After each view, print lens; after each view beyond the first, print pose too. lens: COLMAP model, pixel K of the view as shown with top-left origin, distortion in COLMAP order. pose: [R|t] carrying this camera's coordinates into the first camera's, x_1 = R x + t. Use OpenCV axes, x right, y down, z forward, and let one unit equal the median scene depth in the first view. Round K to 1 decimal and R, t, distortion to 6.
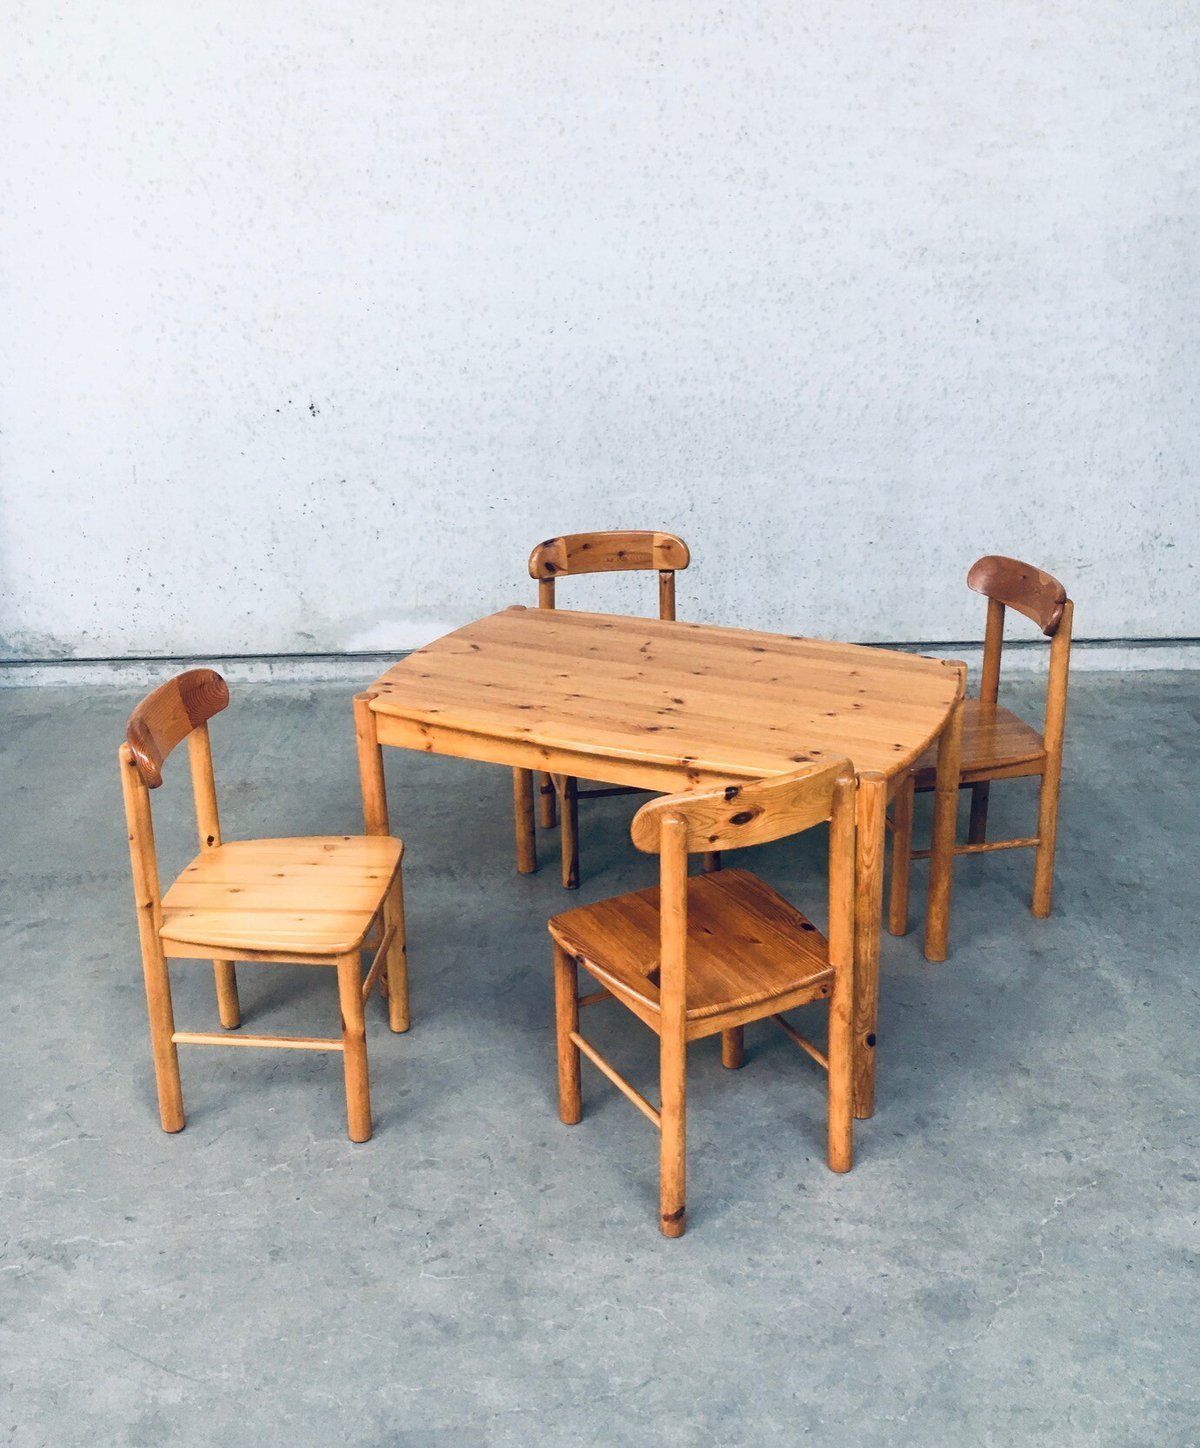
lens RADIAL K [[1504.6, 0, 601.0], [0, 1504.6, 645.5], [0, 0, 1]] dist [0.067901, -0.087134]
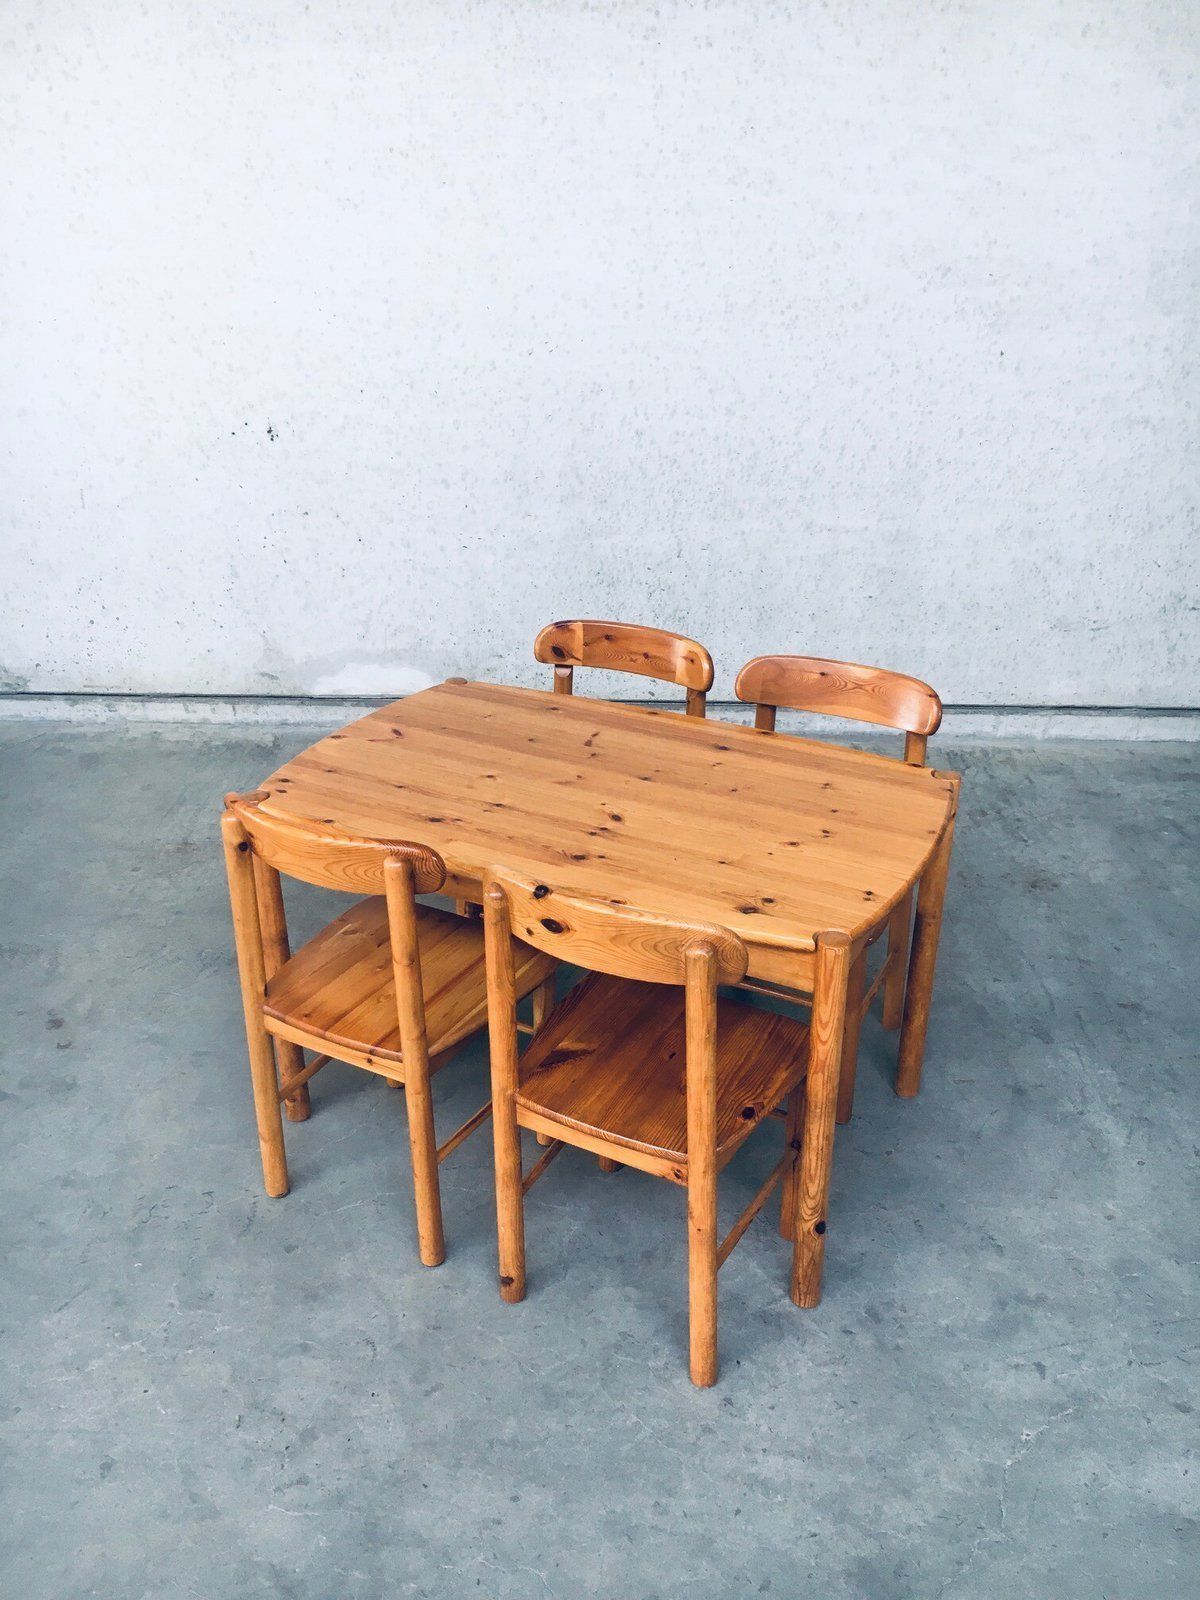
lens RADIAL K [[1366.1, 0, 602.4], [0, 1366.1, 804.2], [0, 0, 1]] dist [0.084149, -0.128559]
pose [[0.999240, 0.033219, -0.020404, 0.036938], [-0.030544, 0.992334, 0.119750, -0.039574], [0.024226, -0.119036, 0.992594, 0.146350]]
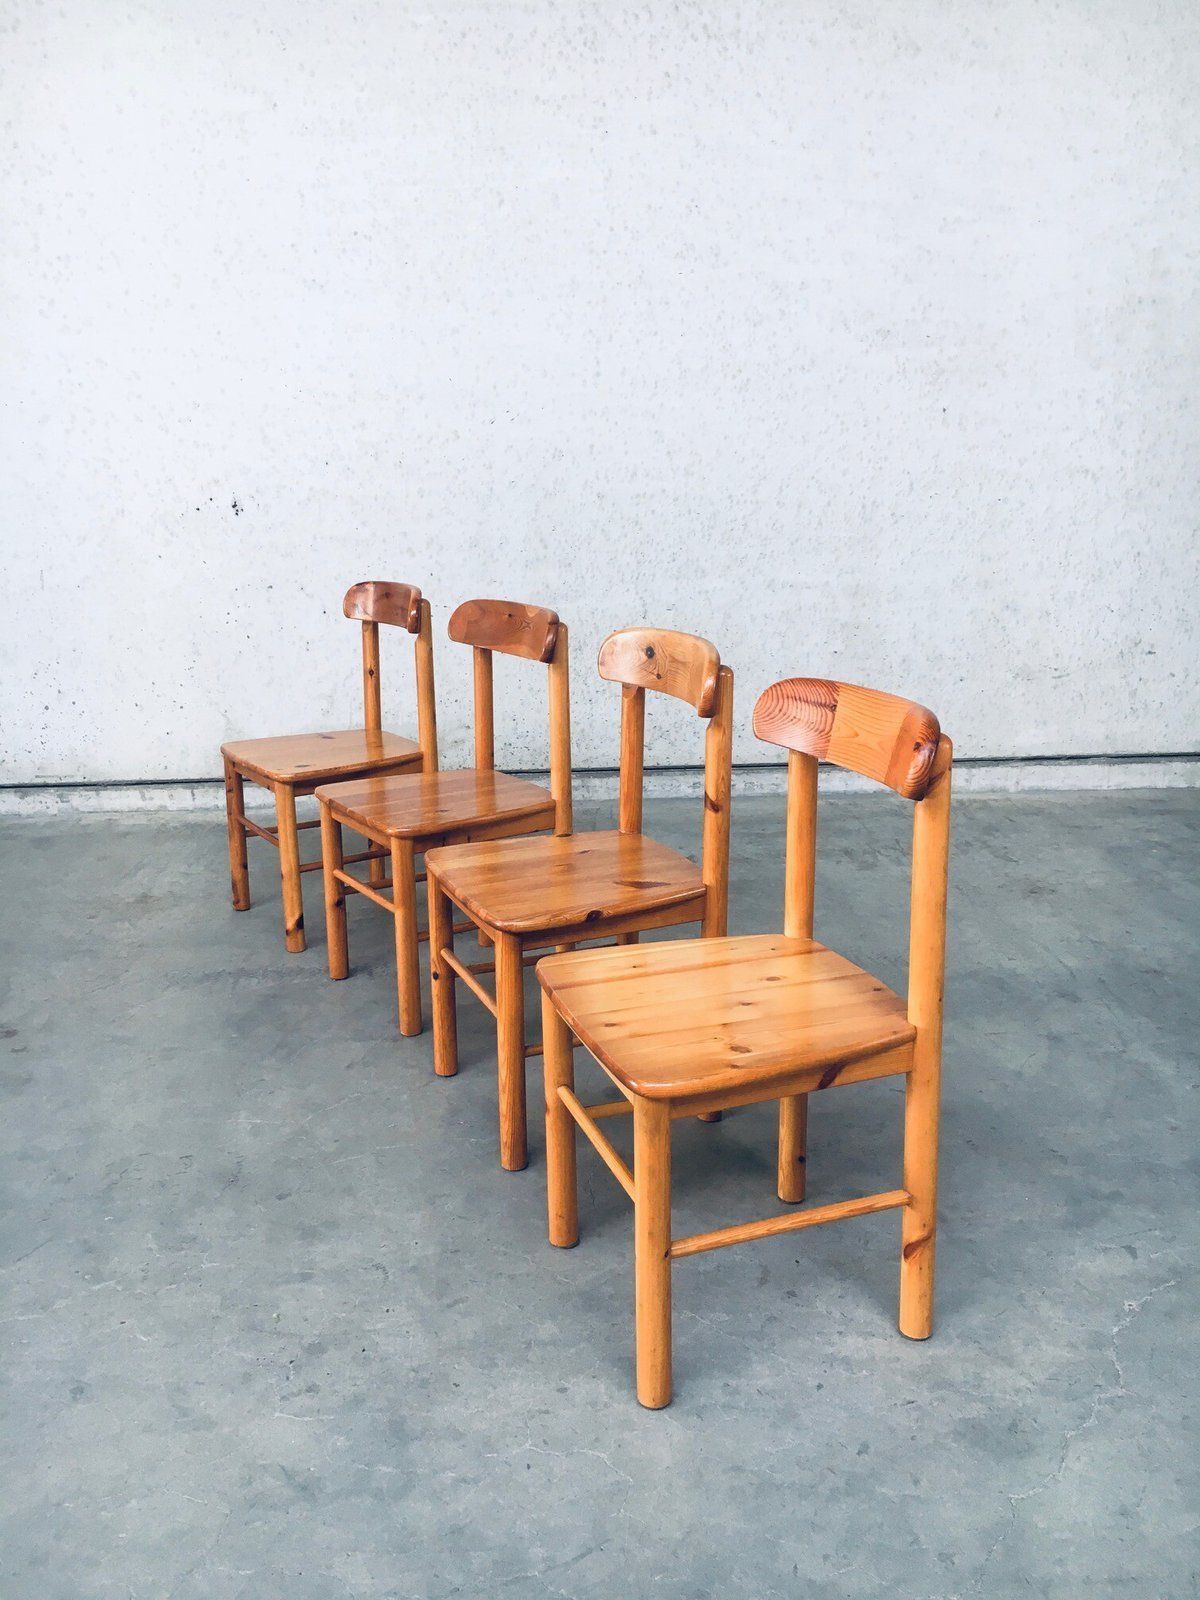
lens RADIAL K [[1367.6, 0, 602.2], [0, 1367.6, 805.8], [0, 0, 1]] dist [0.082031, -0.127975]
pose [[0.999665, -0.008285, 0.024523, 0.012498], [0.009947, 0.997606, -0.068438, 0.089044], [-0.023897, 0.068659, 0.997354, 0.165226]]
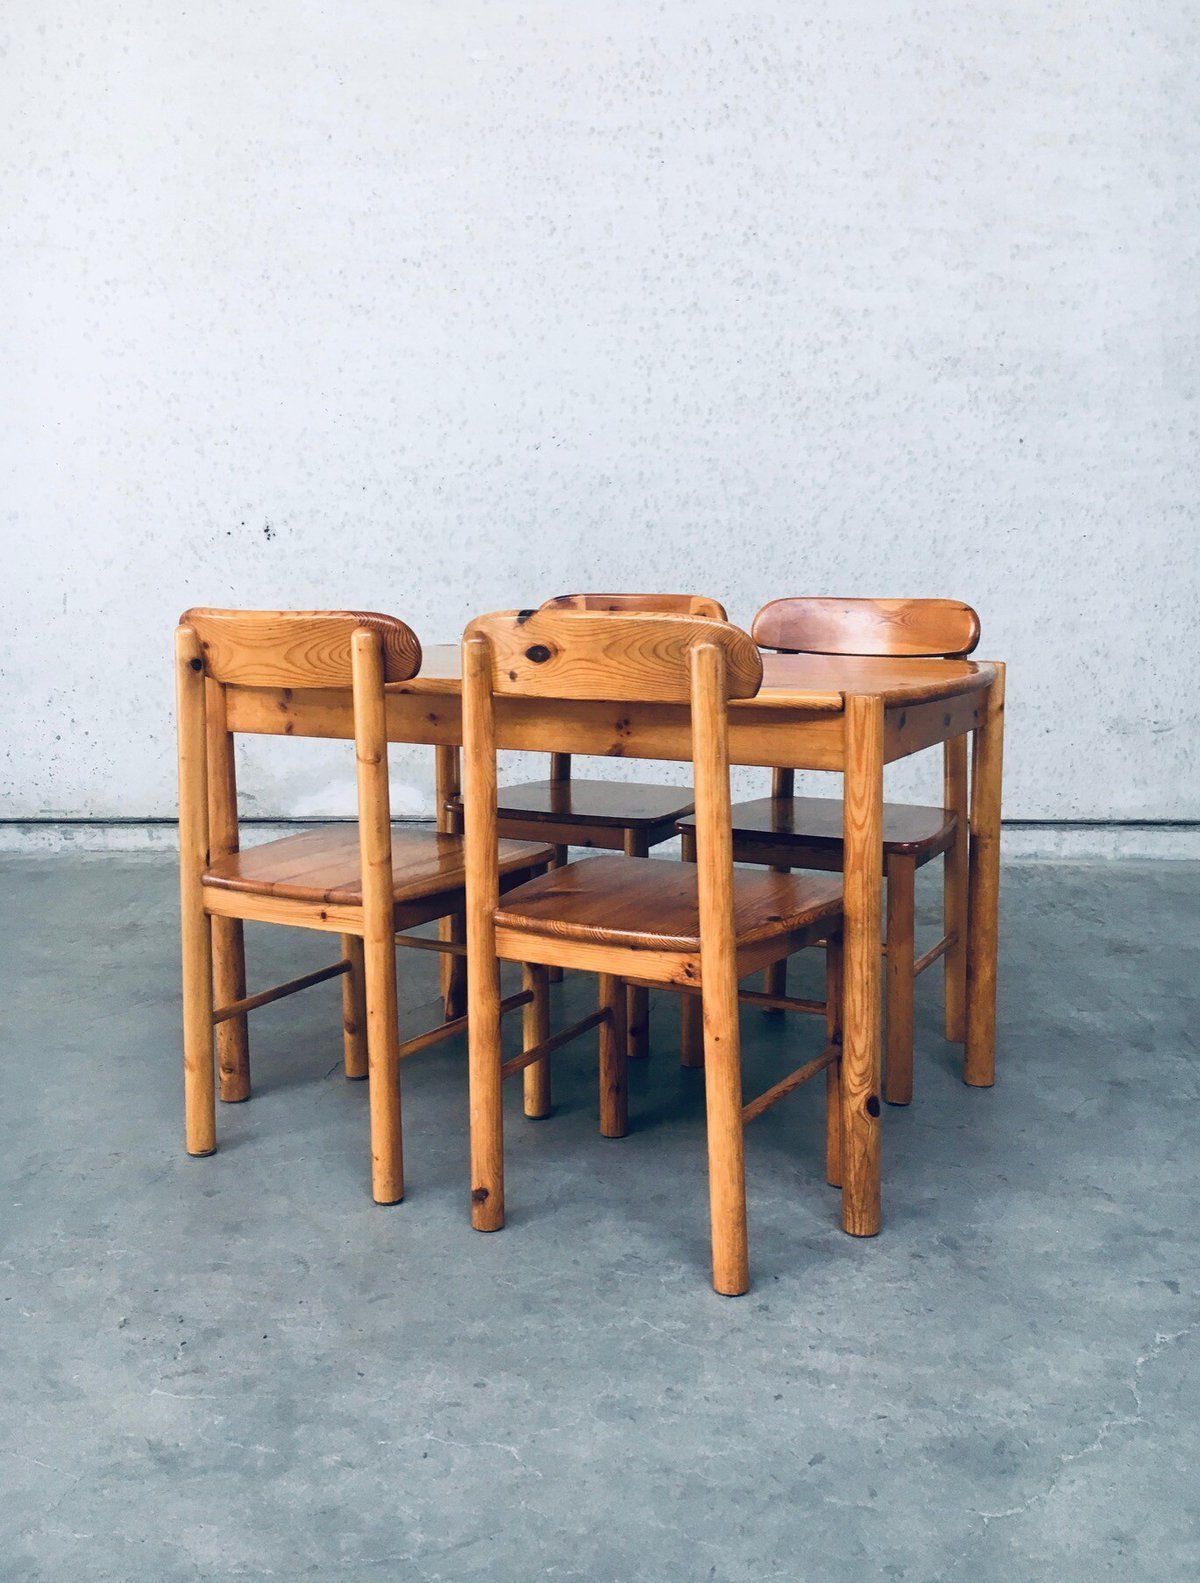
lens RADIAL K [[1515.2, 0, 596.1], [0, 1515.2, 703.3], [0, 0, 1]] dist [0.075464, -0.105943]
pose [[0.998620, 0.017425, -0.049549, 0.049456], [-0.028229, 0.973590, -0.226550, 0.142450], [0.044293, 0.227636, 0.972738, 0.163999]]
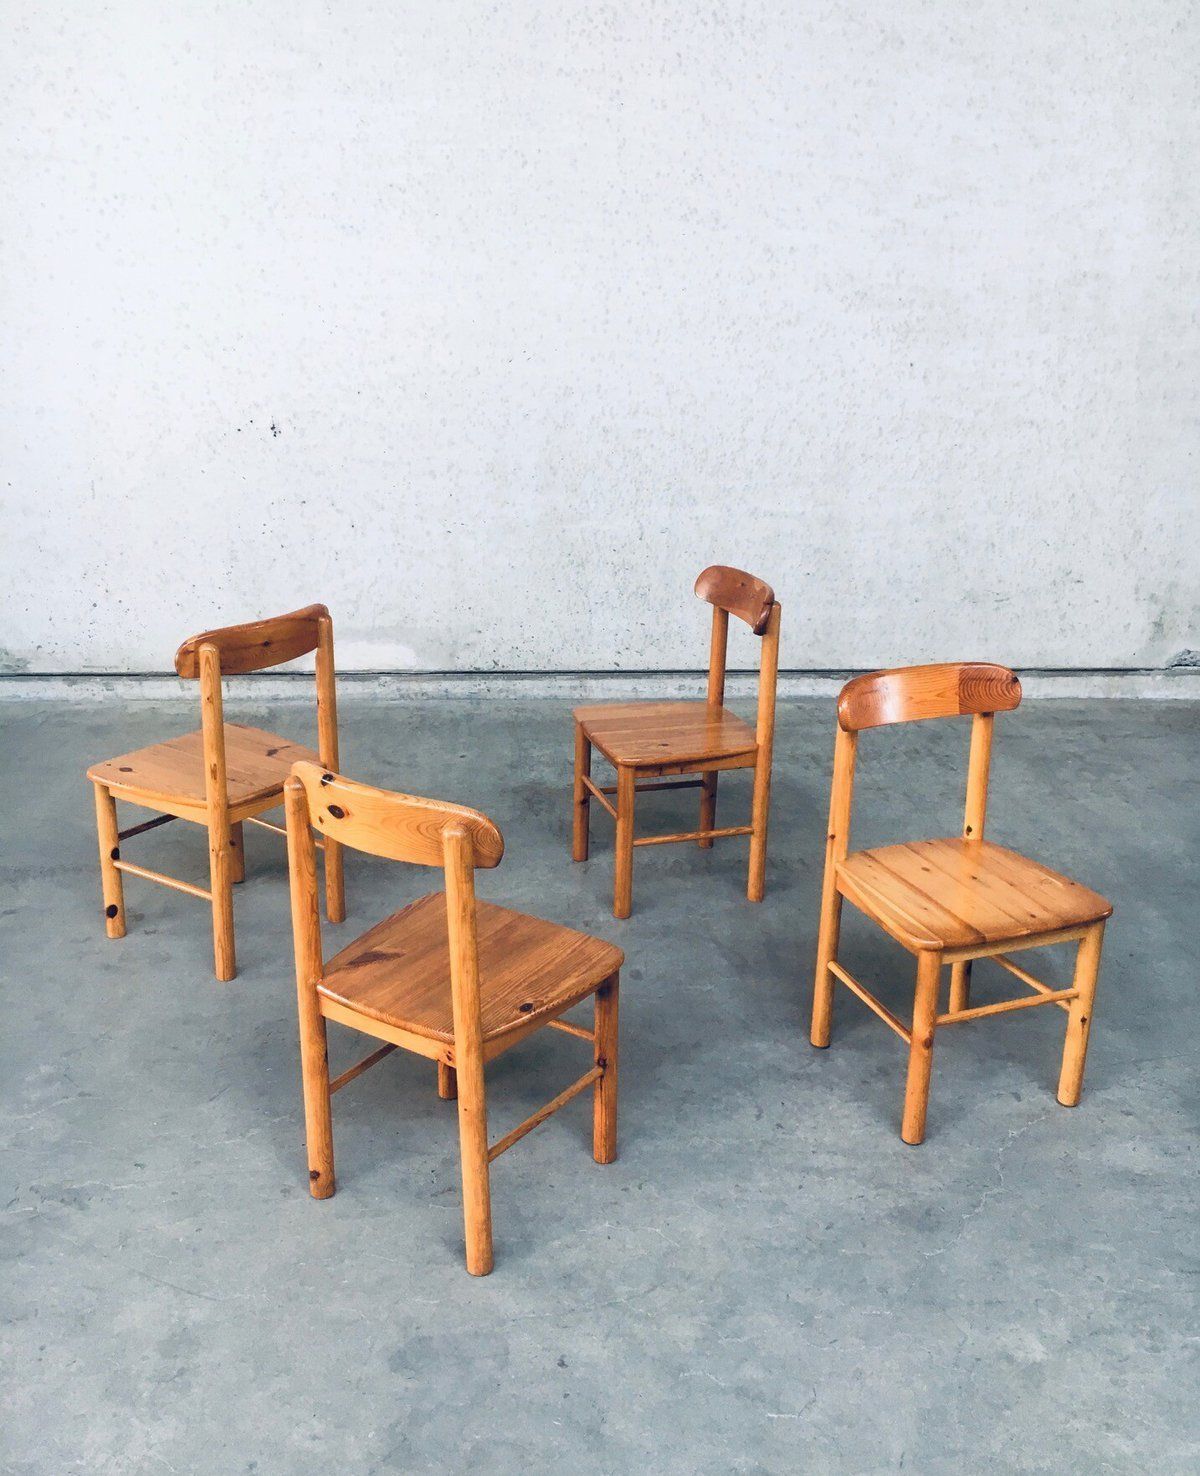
lens RADIAL K [[1446.3, 0, 634.7], [0, 1446.3, 748.7], [0, 0, 1]] dist [0.074744, -0.110111]
pose [[0.995603, 0.009400, 0.093200, -0.038631], [-0.011101, 0.999781, 0.017747, 0.040216], [-0.093013, -0.018703, 0.995489, -0.007711]]
